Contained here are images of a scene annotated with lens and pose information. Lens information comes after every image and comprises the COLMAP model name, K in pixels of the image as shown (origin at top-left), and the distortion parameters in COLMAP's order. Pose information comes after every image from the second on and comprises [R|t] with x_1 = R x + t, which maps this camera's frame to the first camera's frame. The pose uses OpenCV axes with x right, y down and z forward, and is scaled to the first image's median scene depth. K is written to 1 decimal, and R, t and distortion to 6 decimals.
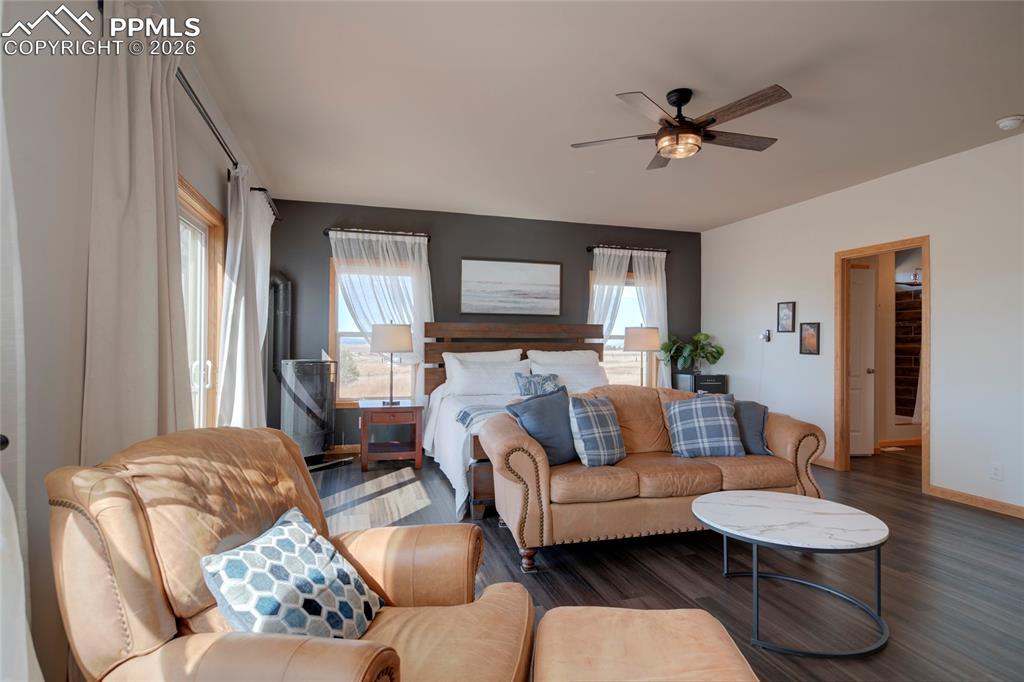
lens RADIAL K [[544.0, 0, 512.0], [0, 544.0, 341.0], [0, 0, 1]] dist [0.000673, 0.000242]
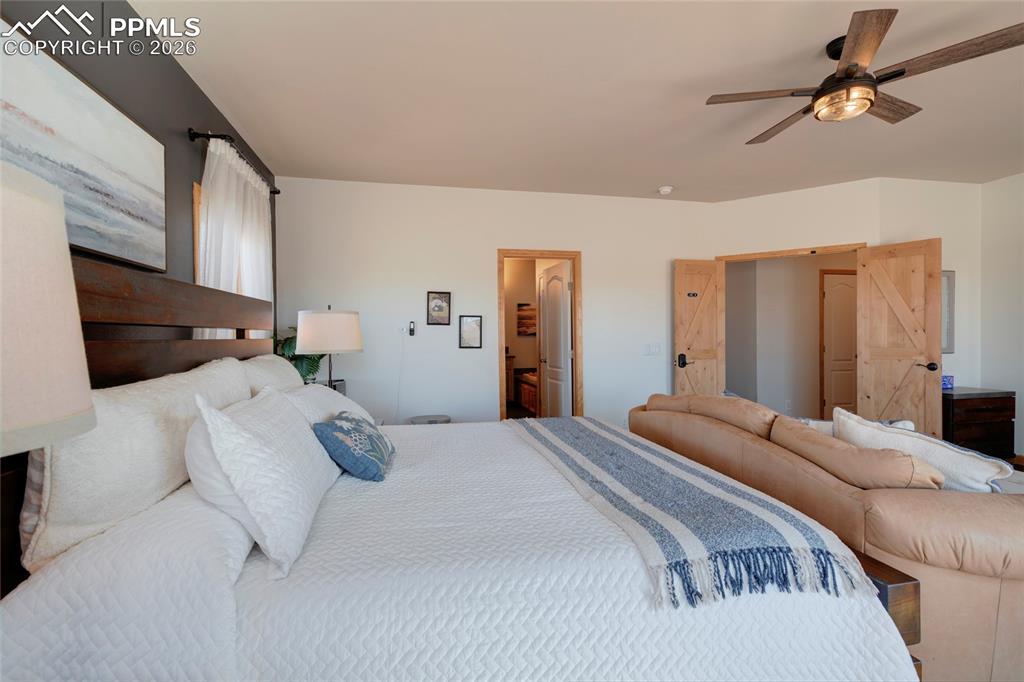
lens RADIAL K [[466.8, 0, 512.0], [0, 466.8, 341.0], [0, 0, 1]] dist [-0.000474, 0.000027]
pose [[0.083881, -0.014831, 0.996365, -0.256928], [0.006446, 0.999876, 0.014341, -0.000071], [-0.996455, 0.005220, 0.083966, 0.792610]]
